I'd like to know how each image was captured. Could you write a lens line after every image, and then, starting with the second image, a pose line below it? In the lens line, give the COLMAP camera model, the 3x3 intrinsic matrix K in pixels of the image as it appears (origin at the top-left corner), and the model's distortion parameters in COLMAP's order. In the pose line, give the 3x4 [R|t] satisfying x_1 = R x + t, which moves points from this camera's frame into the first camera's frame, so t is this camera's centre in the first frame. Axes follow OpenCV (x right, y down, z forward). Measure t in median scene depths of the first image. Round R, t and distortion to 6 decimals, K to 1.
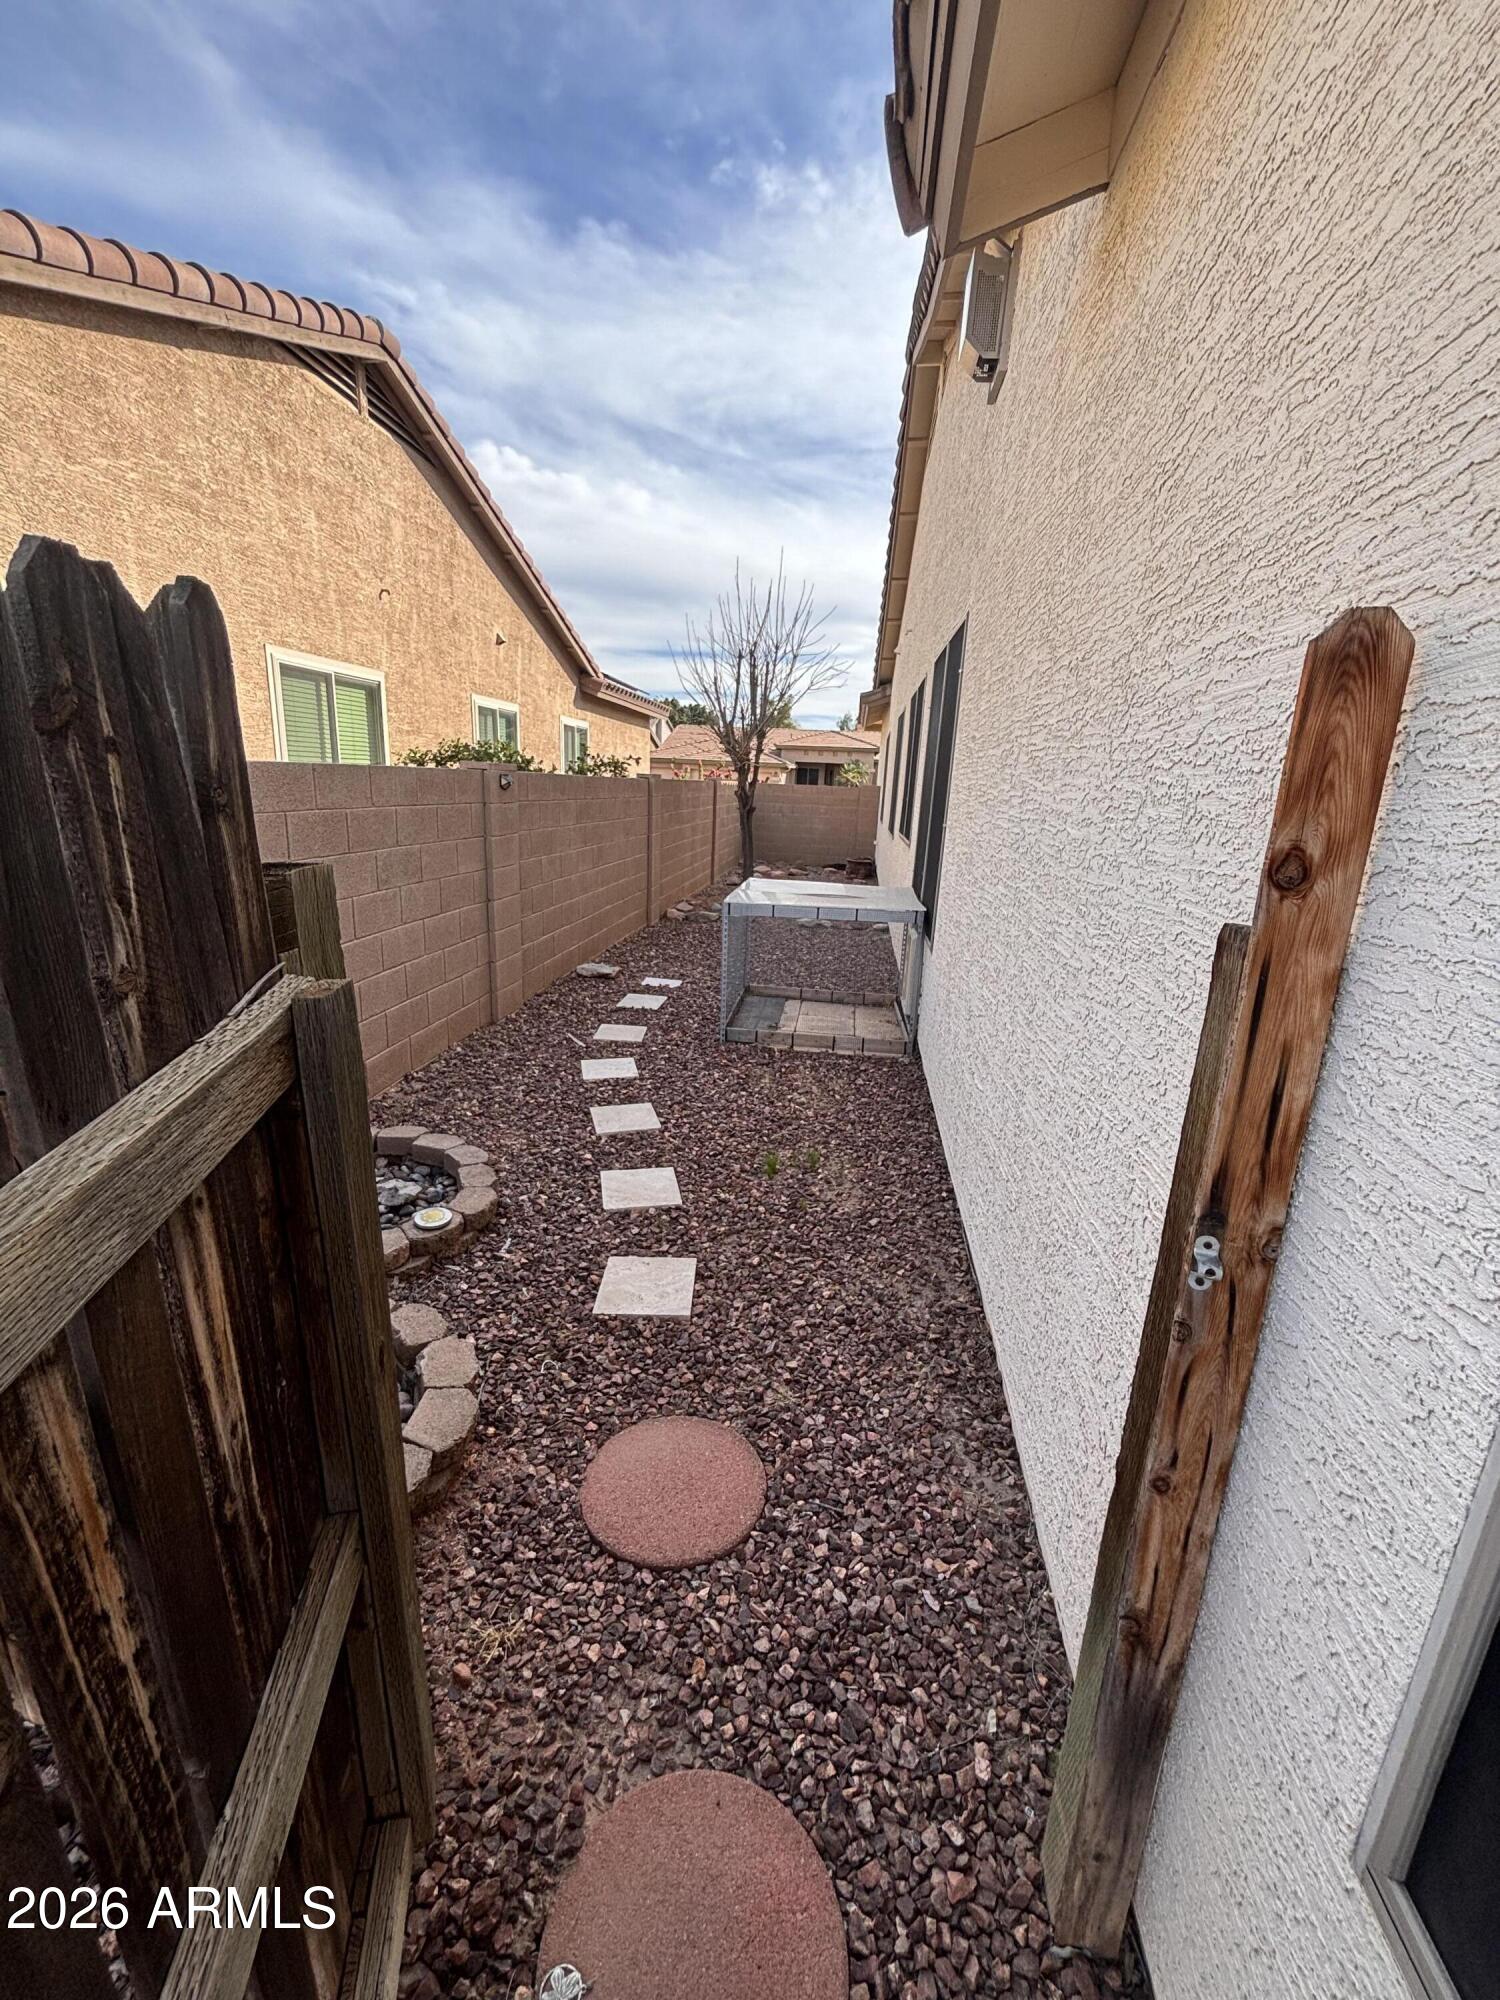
lens RADIAL K [[812.7, 0, 768.7], [0, 812.7, 1000.7], [0, 0, 1]] dist [0.002218, -0.000059]
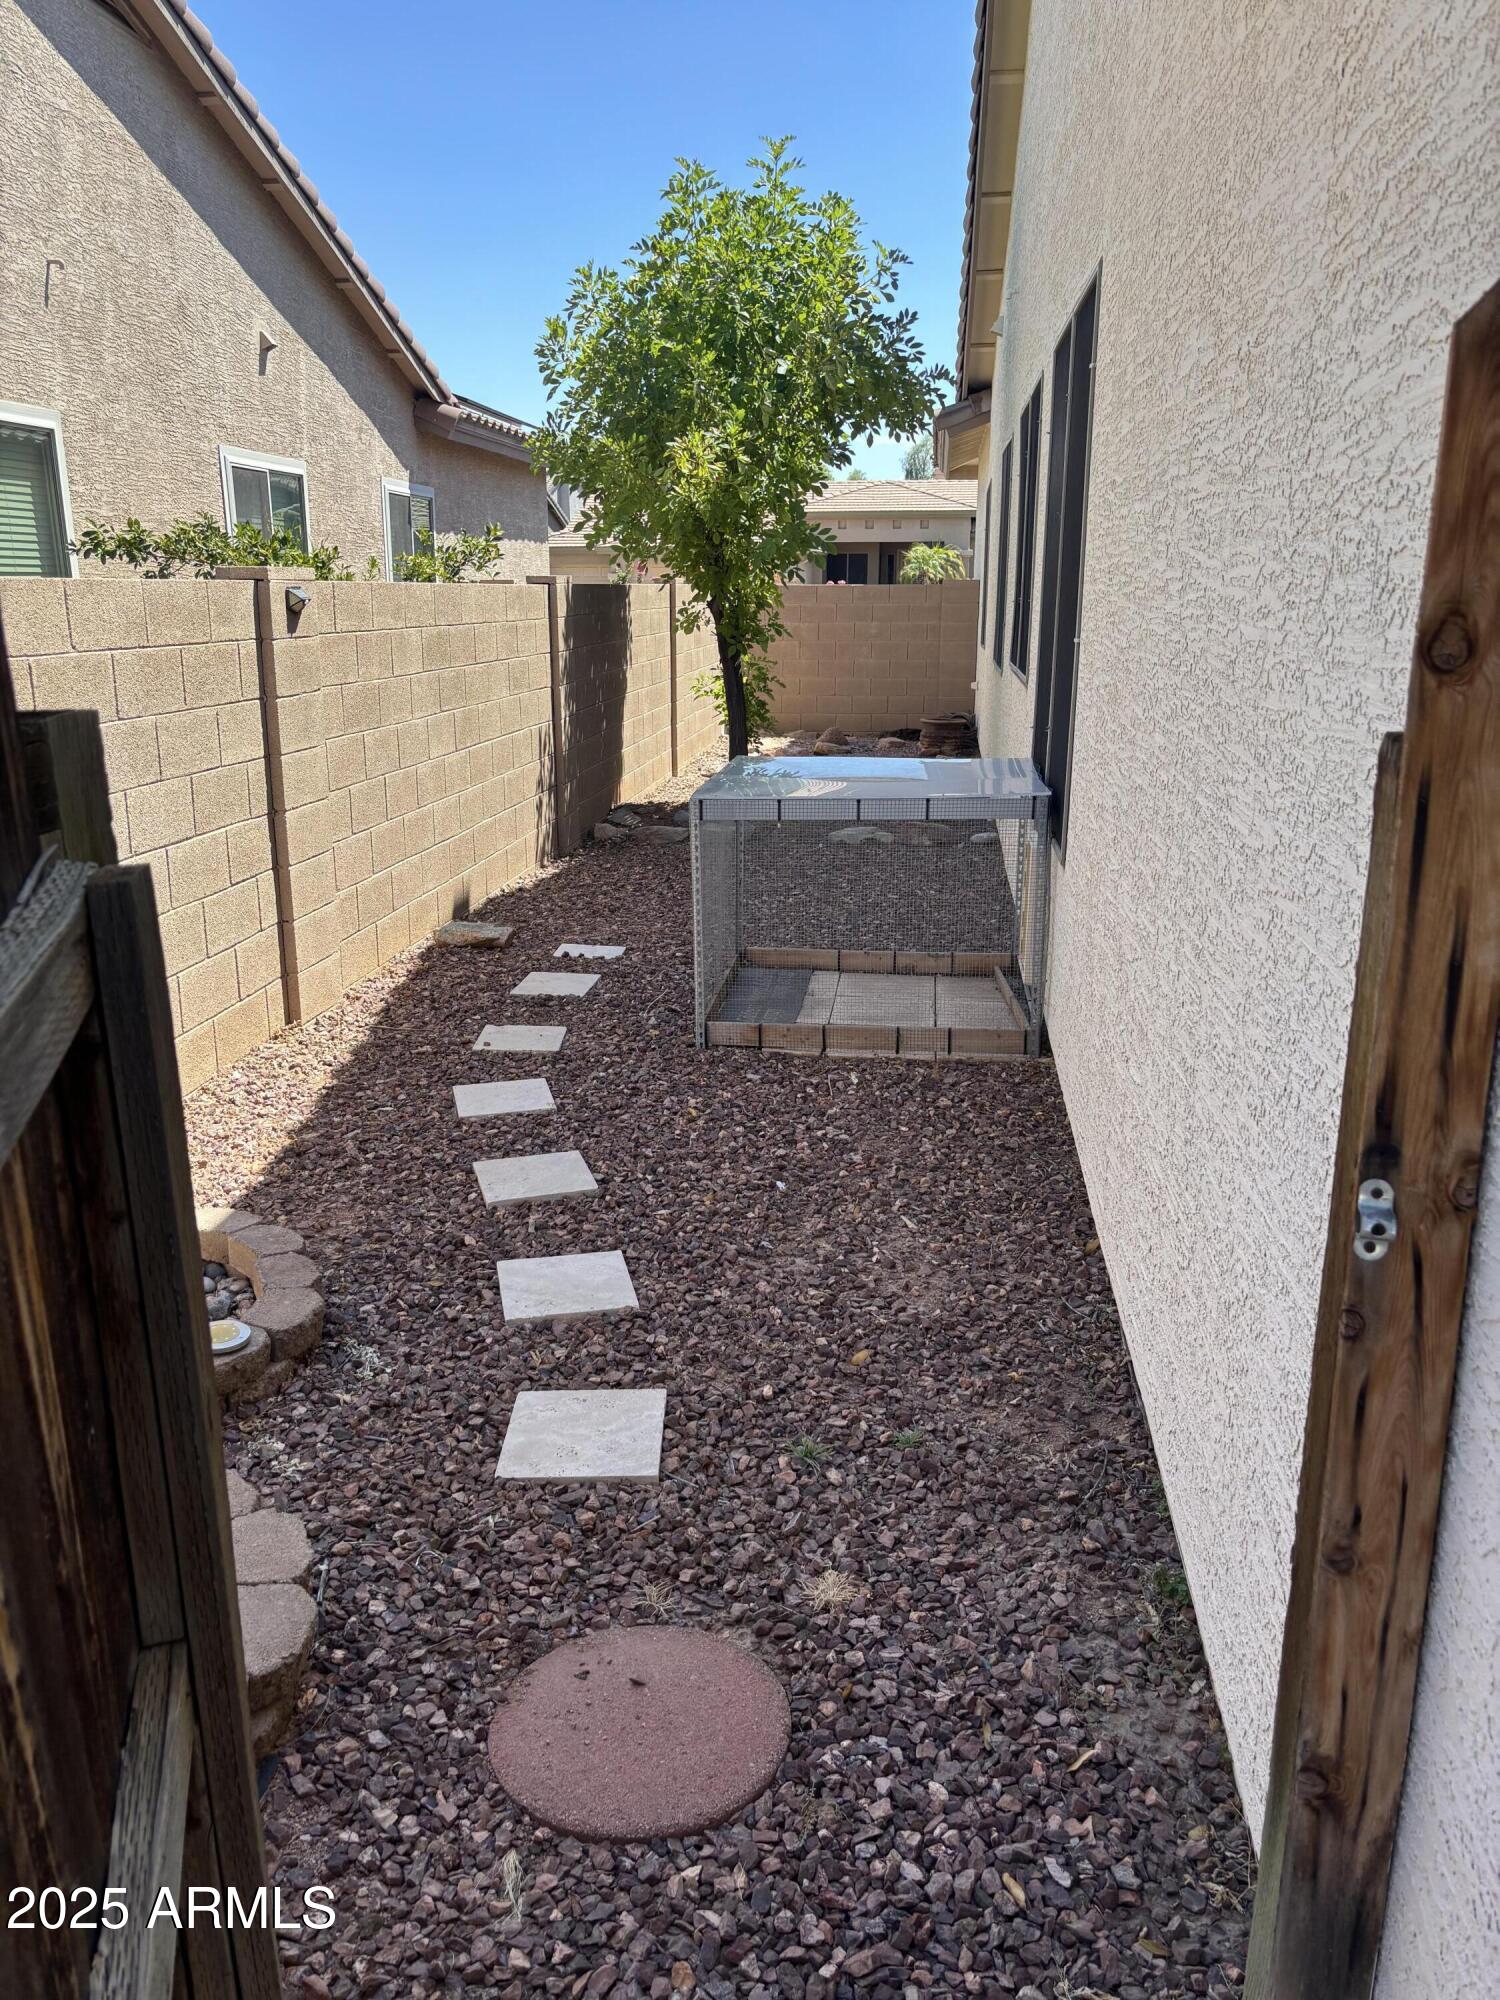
lens RADIAL K [[1518.2, 0, 750.0], [0, 1518.2, 1000.0], [0, 0, 1]] dist [0.048084, -0.039769]
pose [[0.998825, -0.040272, -0.026973, 0.015720], [0.040350, 0.999183, 0.002325, 0.040143], [0.026857, -0.003411, 0.999633, -0.120653]]
